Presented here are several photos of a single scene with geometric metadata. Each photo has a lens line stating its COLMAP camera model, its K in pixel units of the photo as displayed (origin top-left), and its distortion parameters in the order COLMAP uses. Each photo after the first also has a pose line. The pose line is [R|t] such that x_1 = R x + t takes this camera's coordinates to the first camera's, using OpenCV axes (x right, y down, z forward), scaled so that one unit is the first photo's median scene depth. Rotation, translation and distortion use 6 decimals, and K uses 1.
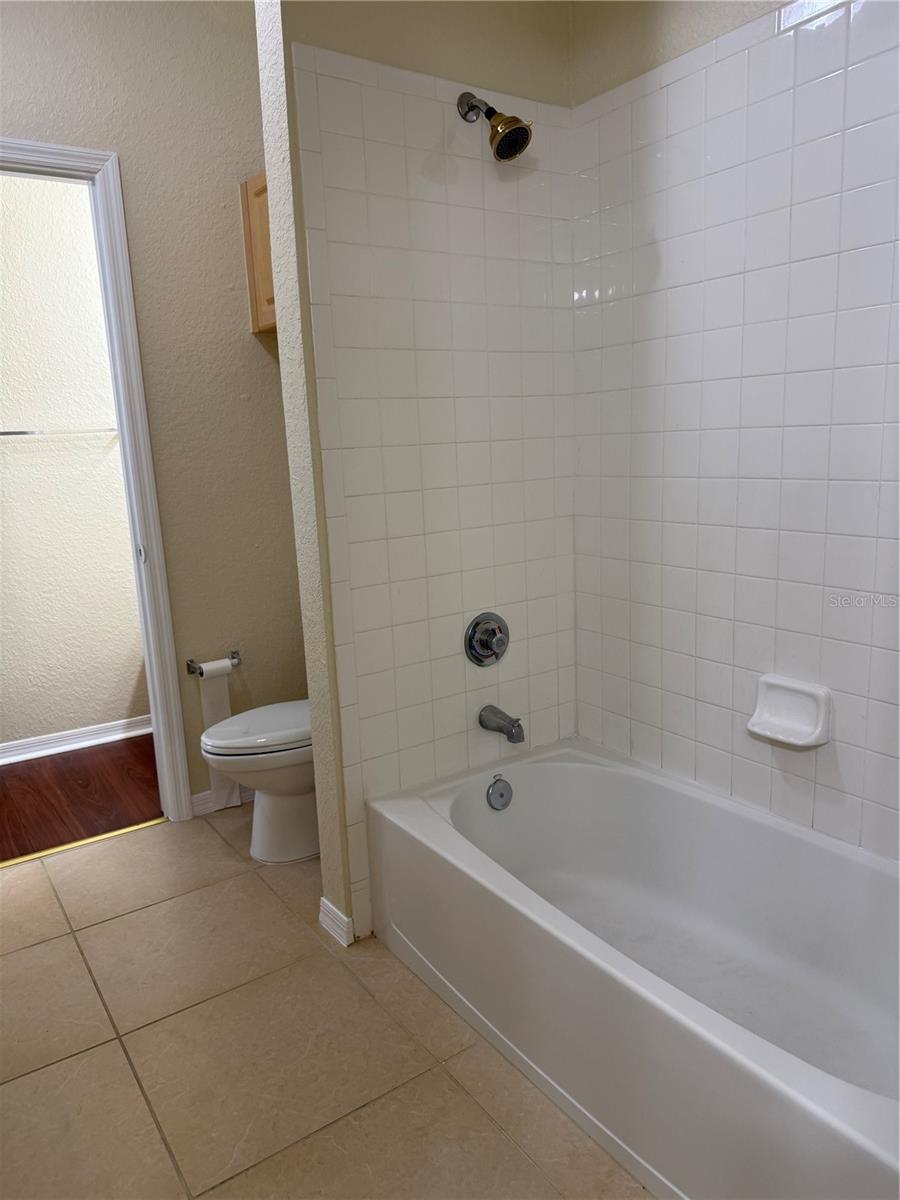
lens RADIAL K [[836.6, 0, 451.9], [0, 836.6, 603.8], [0, 0, 1]] dist [0.133237, -0.236233]
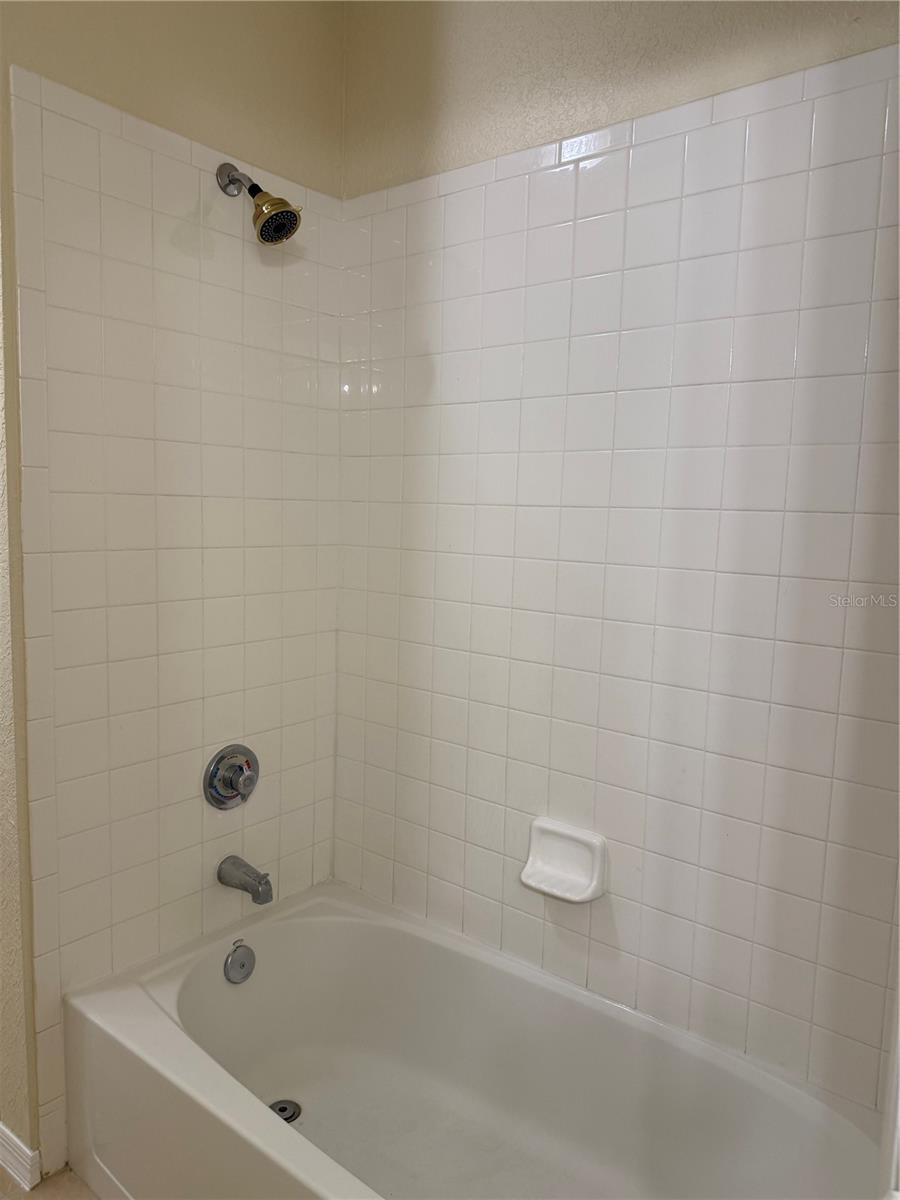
lens RADIAL K [[850.6, 0, 450.0], [0, 850.6, 600.0], [0, 0, 1]] dist [0.044266, -0.054223]
pose [[0.957147, 0.036835, 0.287250, -0.001413], [-0.011971, 0.996062, -0.087842, -0.065402], [-0.289355, 0.080639, 0.953819, 0.106437]]
